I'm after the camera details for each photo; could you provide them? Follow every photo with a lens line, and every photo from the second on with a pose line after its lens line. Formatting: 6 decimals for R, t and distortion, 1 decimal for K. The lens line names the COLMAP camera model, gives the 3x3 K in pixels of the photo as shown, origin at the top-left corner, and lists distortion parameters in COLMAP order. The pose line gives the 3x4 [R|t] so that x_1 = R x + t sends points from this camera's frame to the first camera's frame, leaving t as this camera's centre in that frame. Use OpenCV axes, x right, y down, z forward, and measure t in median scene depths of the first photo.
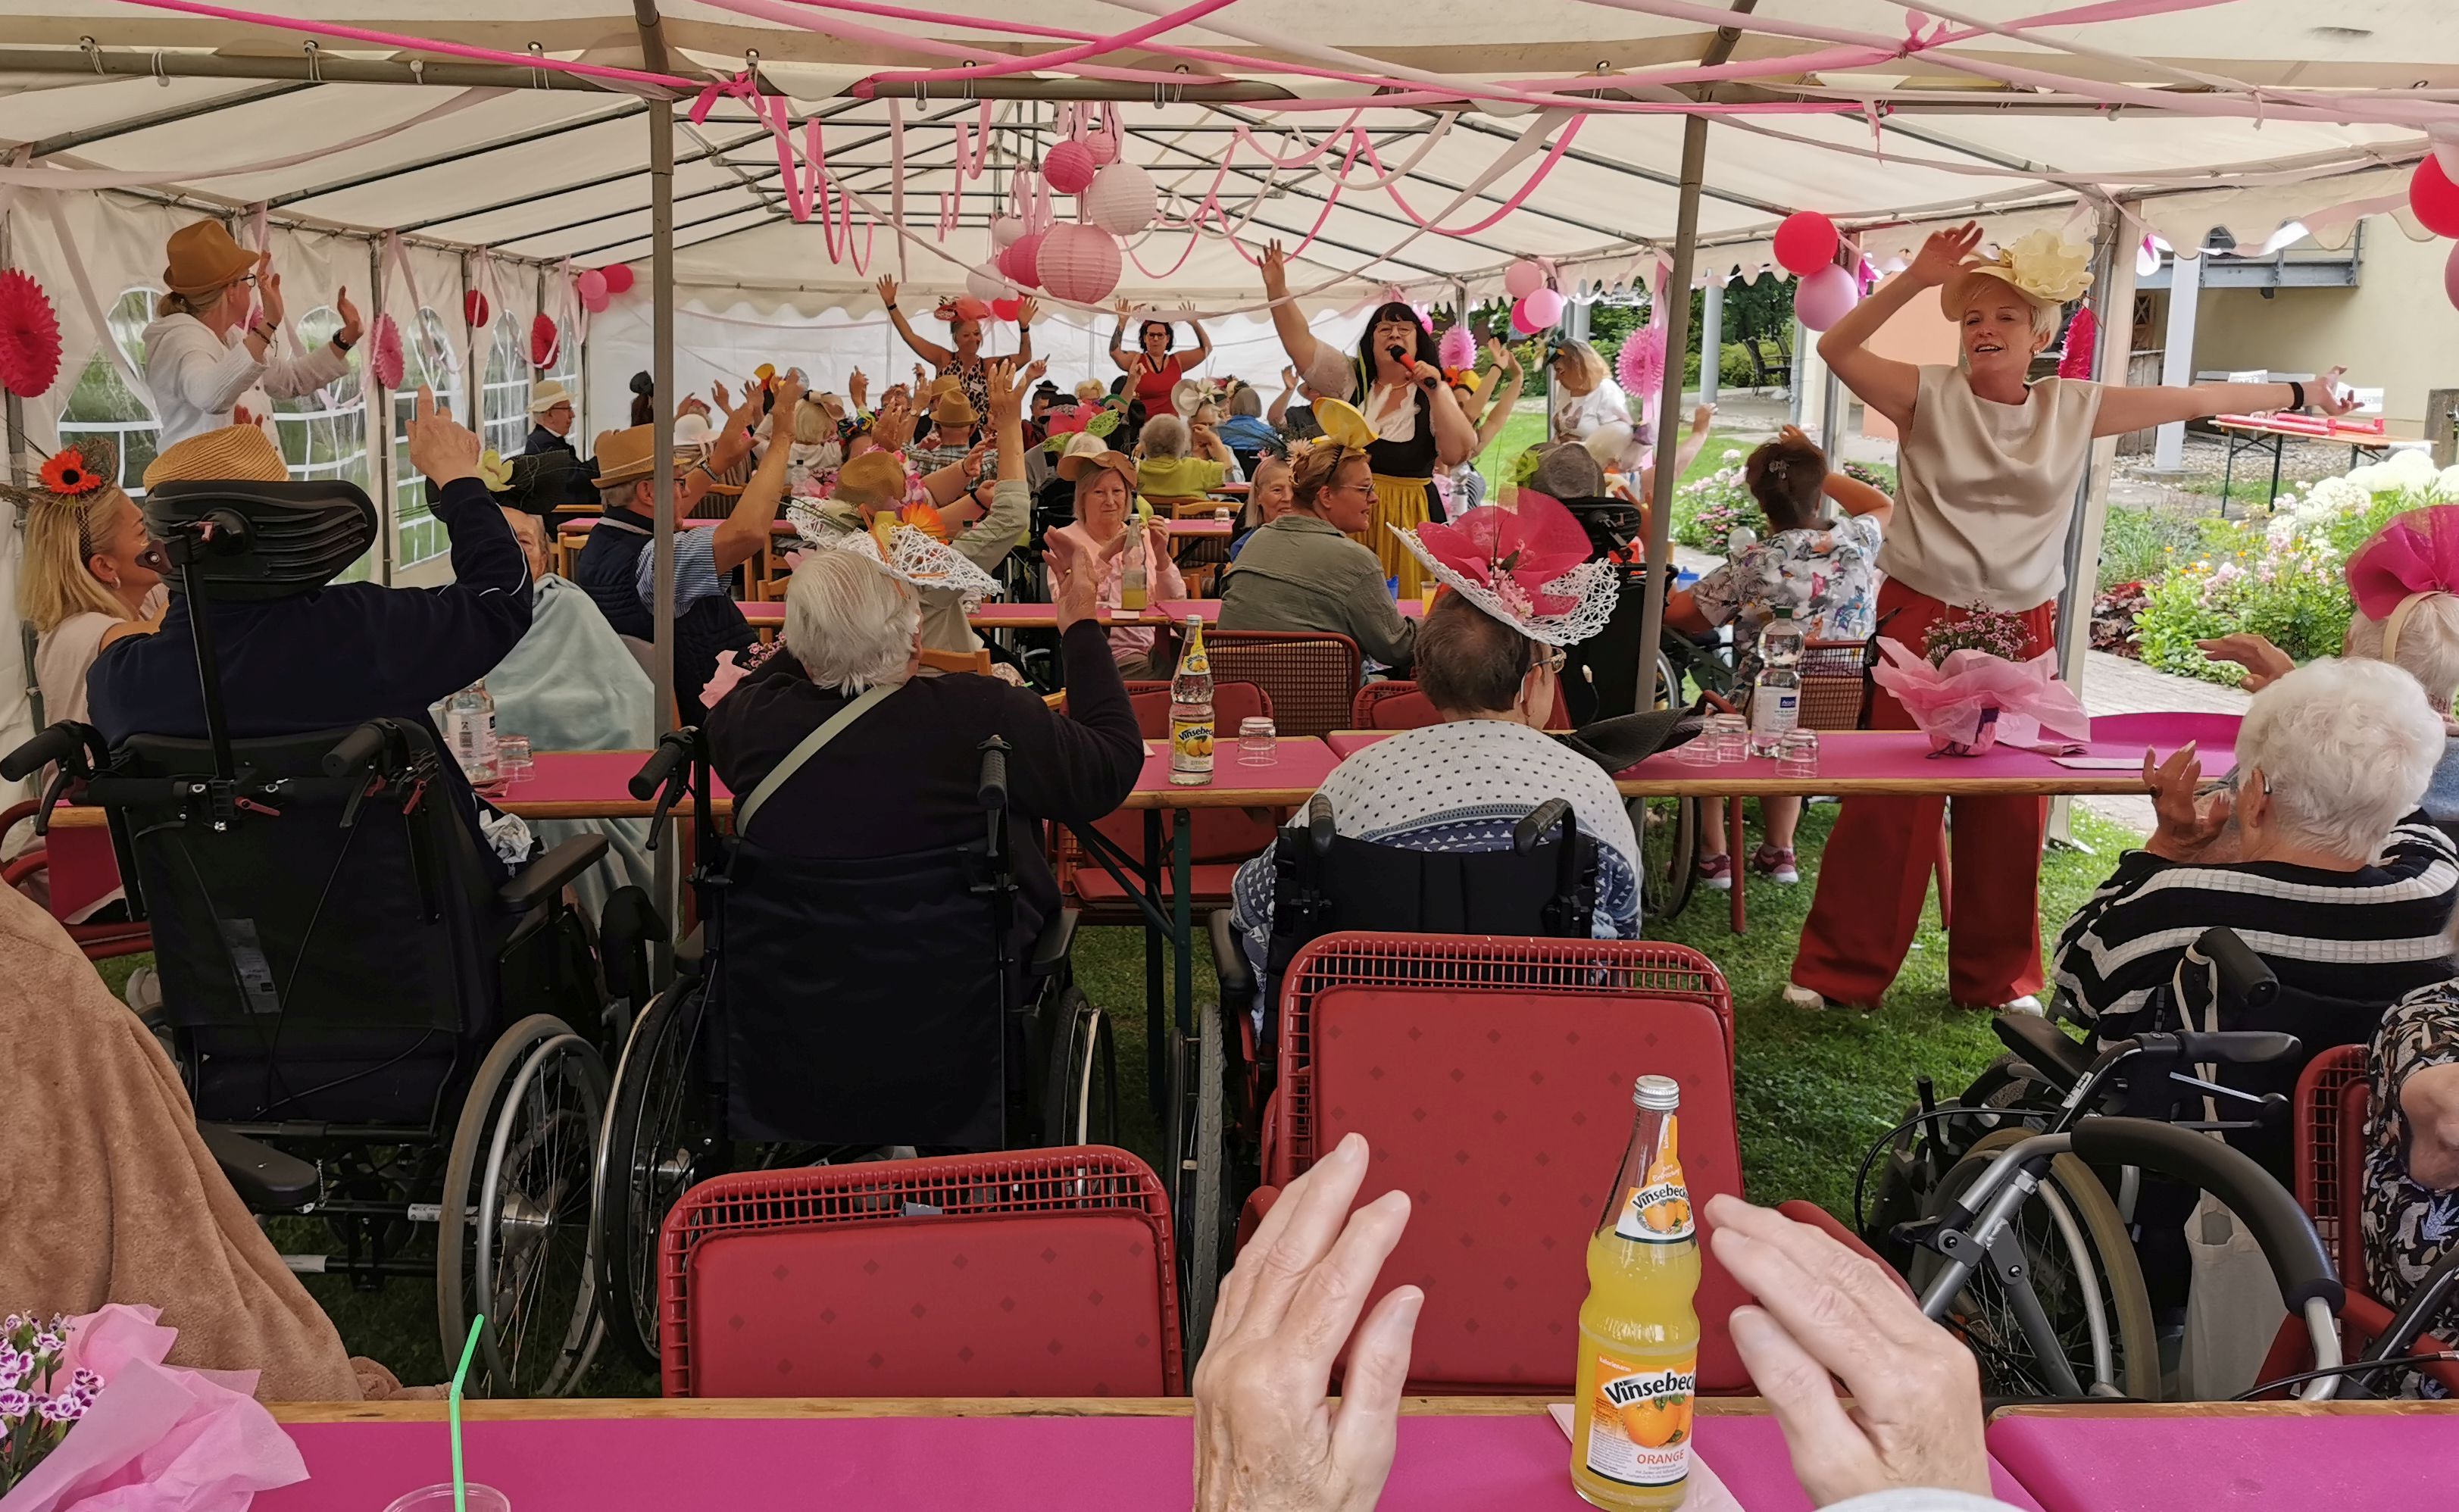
lens RADIAL K [[1907.6, 0, 1175.6], [0, 1907.6, 684.2], [0, 0, 1]] dist [0.004907, -0.011133]
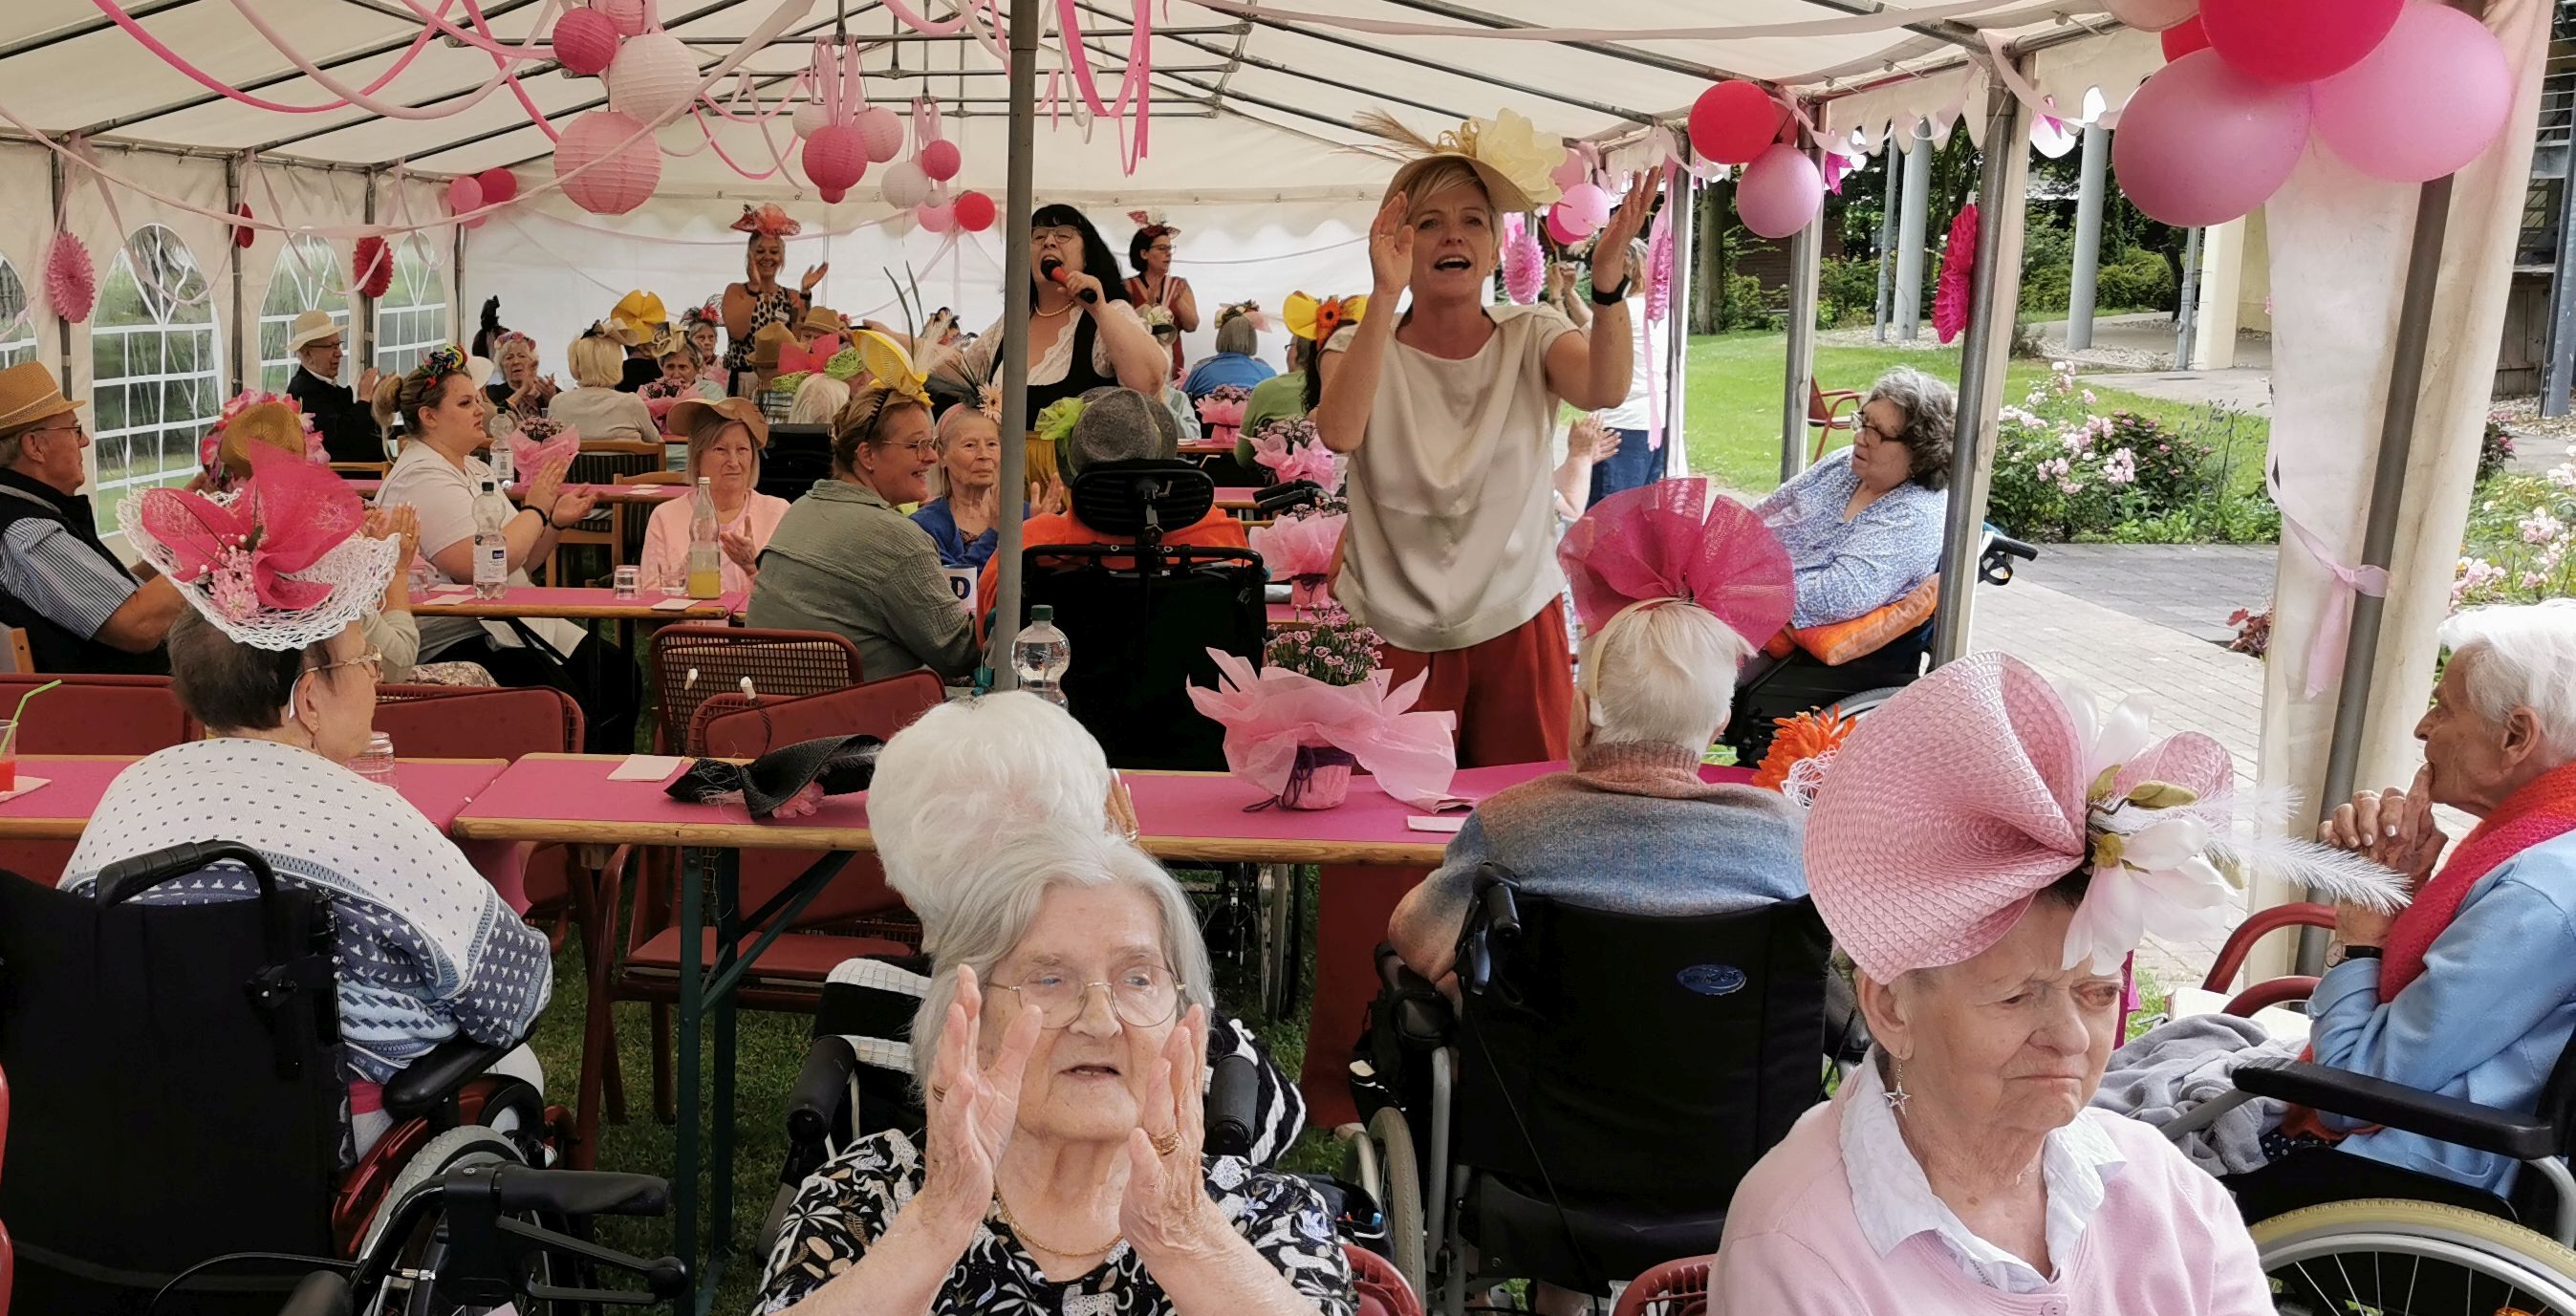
lens RADIAL K [[2477.8, 0, 1288.0], [0, 2477.8, 658.0], [0, 0, 1]] dist [-0.048775, 0.196081]
pose [[0.984597, 0.020222, -0.173668, 0.360616], [-0.022984, 0.999639, -0.013907, -0.005060], [0.173324, 0.017684, 0.984706, 0.030300]]
